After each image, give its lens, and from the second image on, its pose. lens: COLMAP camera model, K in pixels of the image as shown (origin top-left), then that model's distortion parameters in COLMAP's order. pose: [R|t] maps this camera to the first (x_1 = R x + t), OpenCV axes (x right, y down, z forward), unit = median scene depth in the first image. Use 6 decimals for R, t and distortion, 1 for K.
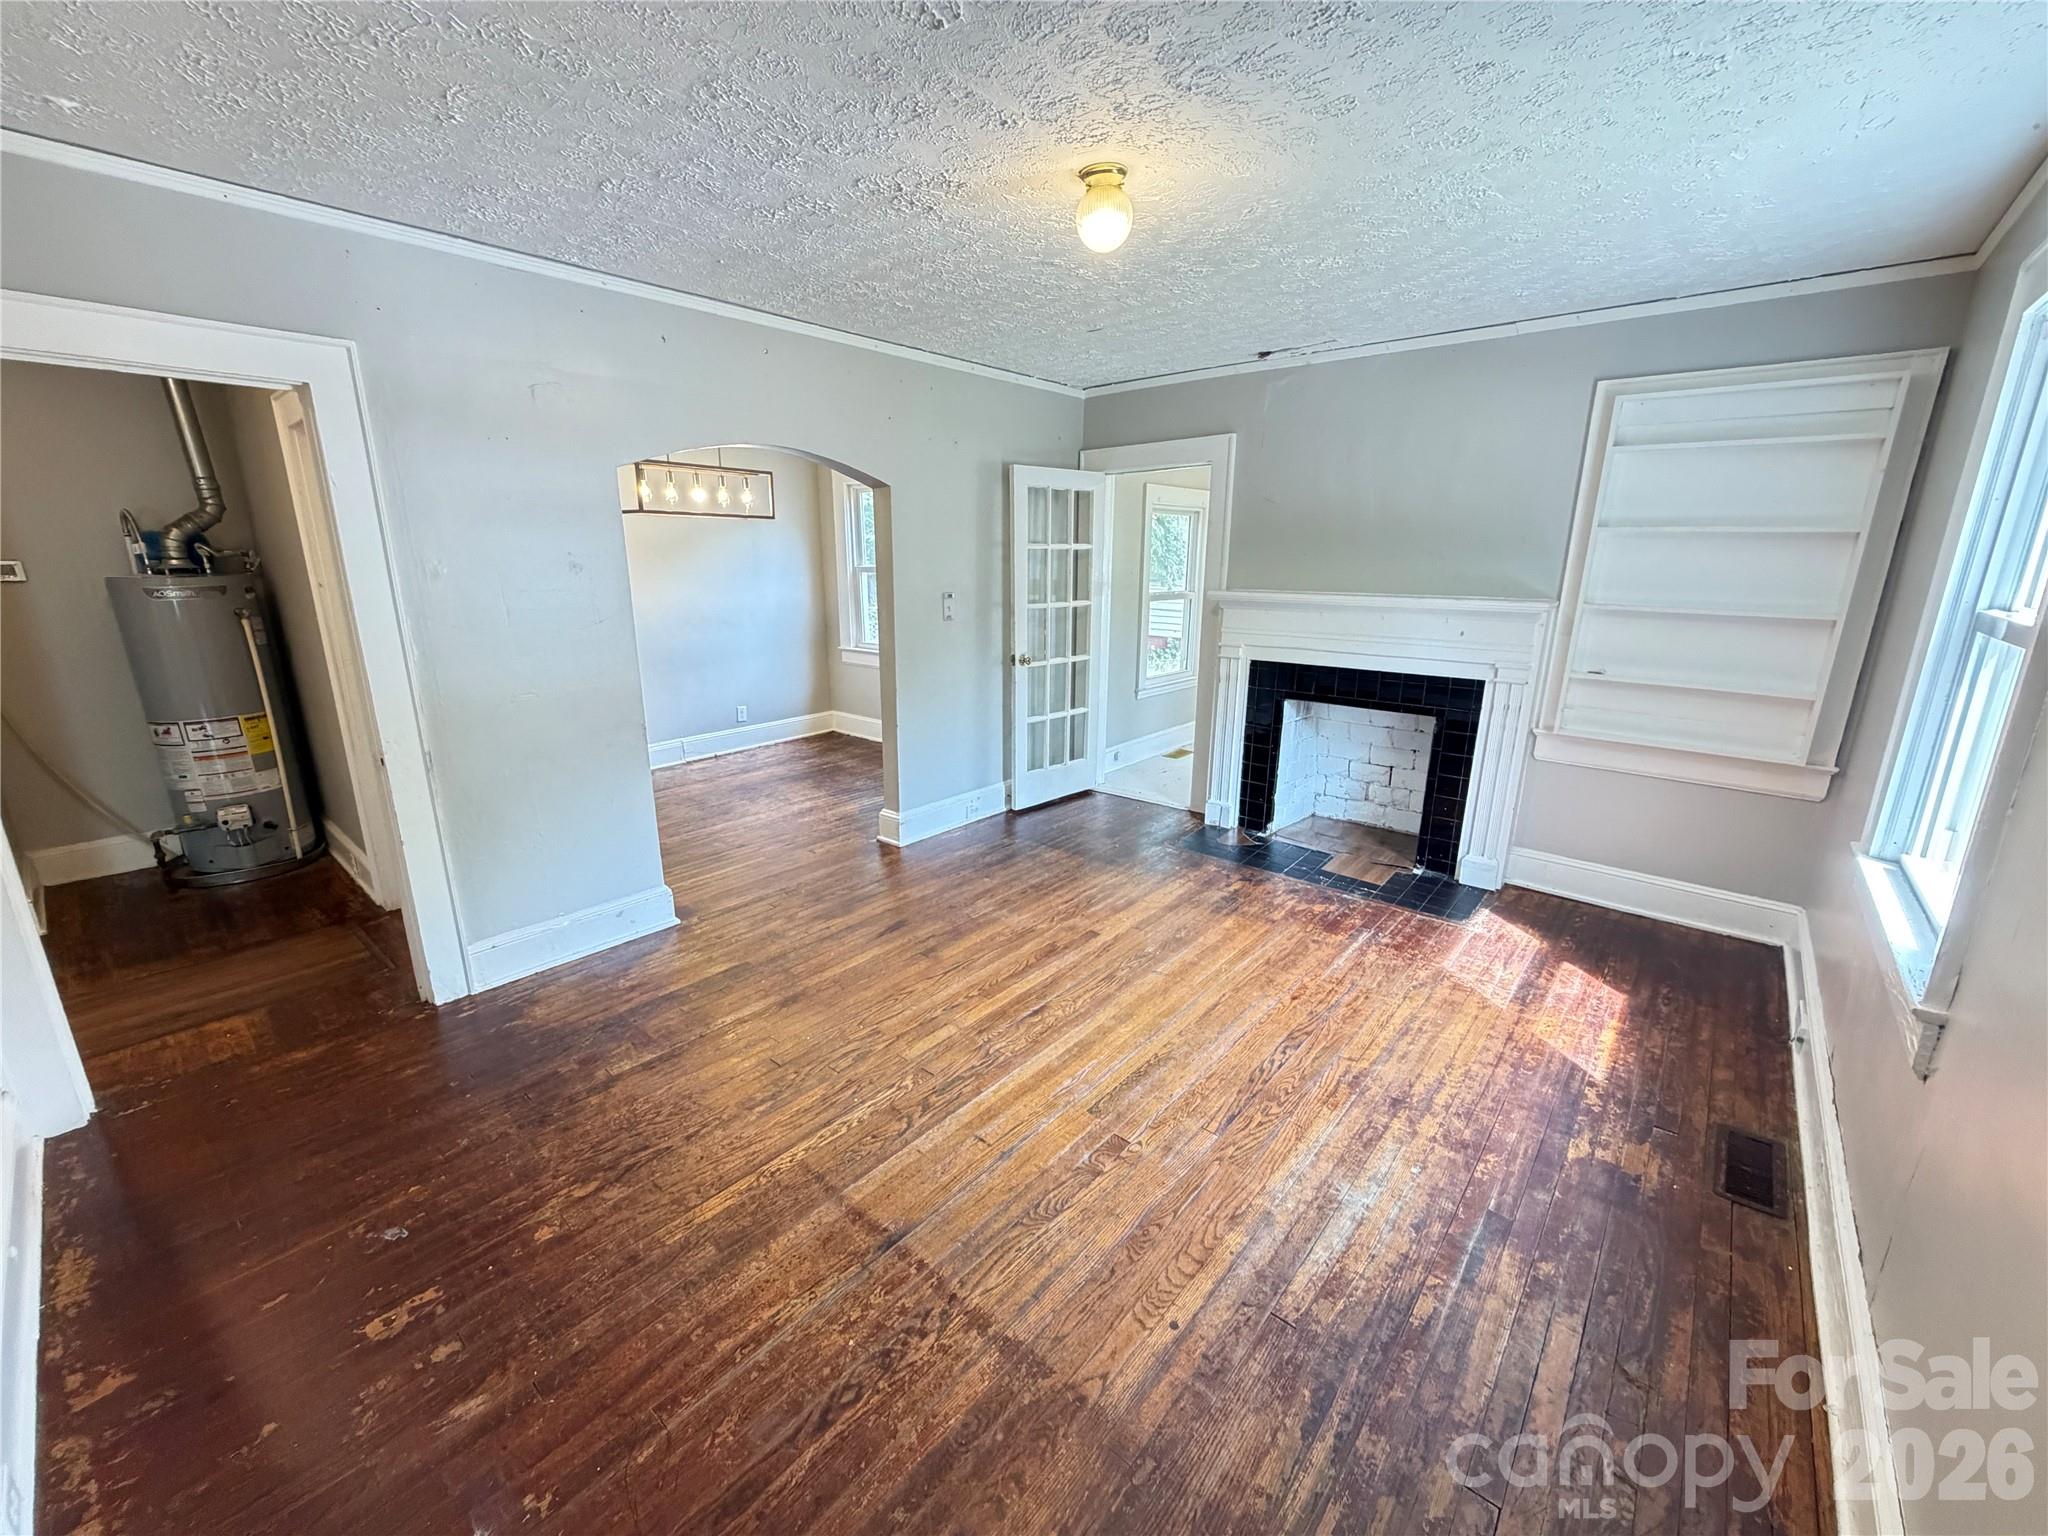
lens RADIAL K [[814.6, 0, 1015.2], [0, 814.6, 768.2], [0, 0, 1]] dist [-0.000631, 0.000843]
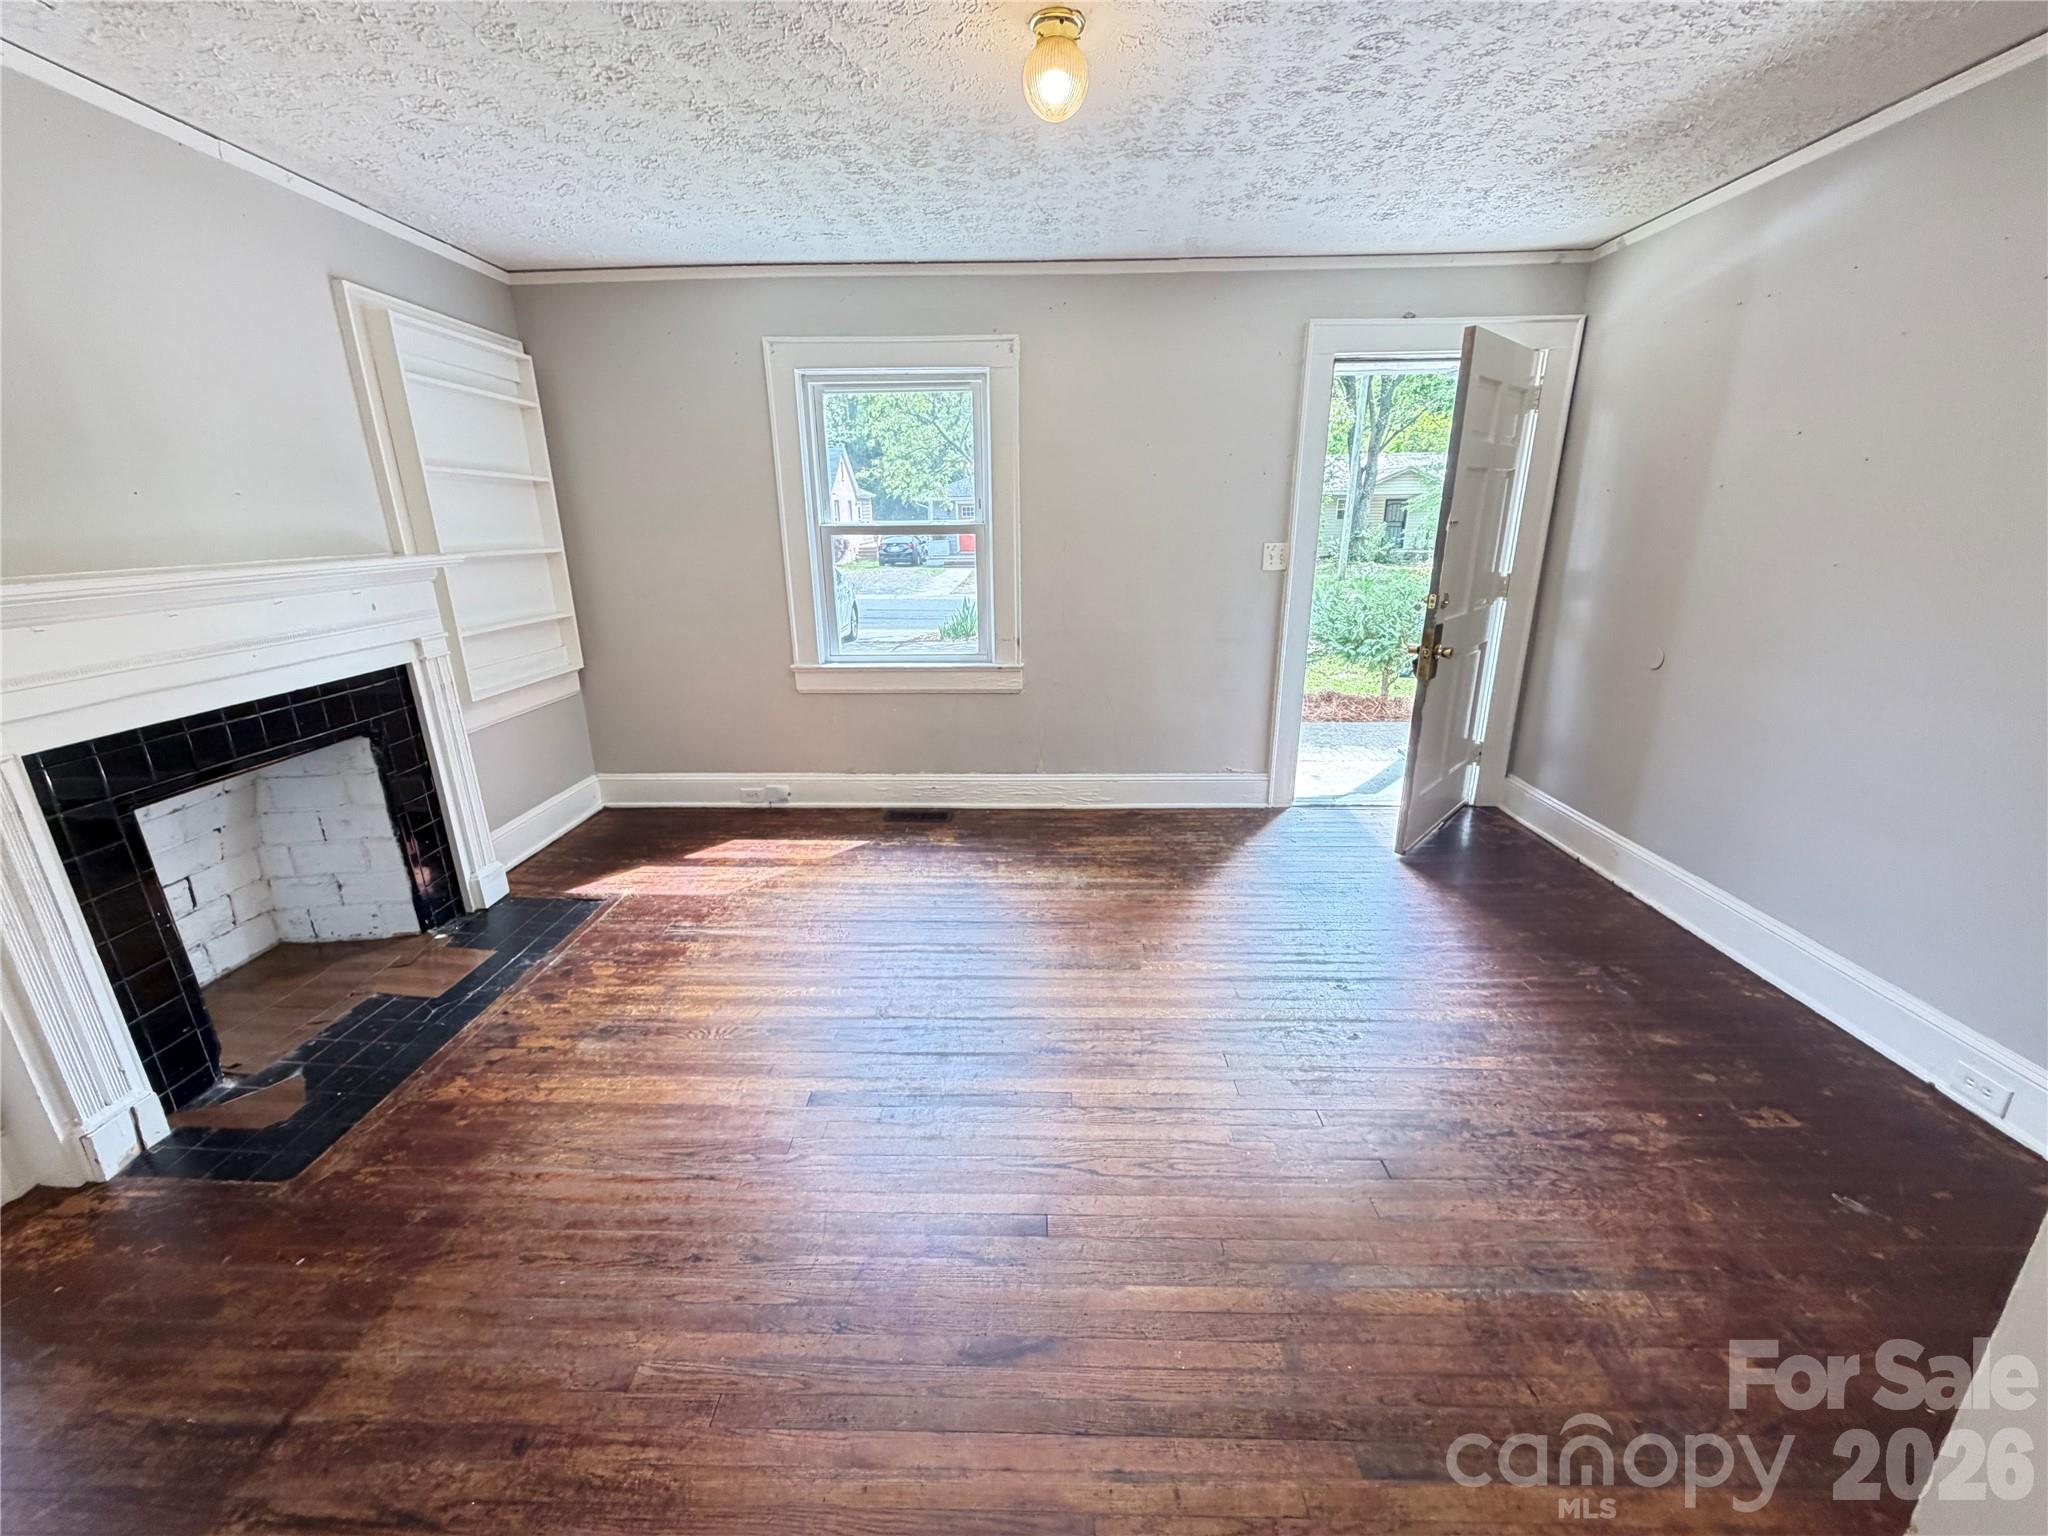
lens RADIAL K [[814.6, 0, 1014.3], [0, 814.6, 763.6], [0, 0, 1]] dist [-0.000631, 0.000843]
pose [[-0.633459, -0.222178, 0.741193, -0.415427], [0.209054, 0.873127, 0.440393, -0.270487], [-0.745001, 0.433920, -0.506643, 1.113925]]
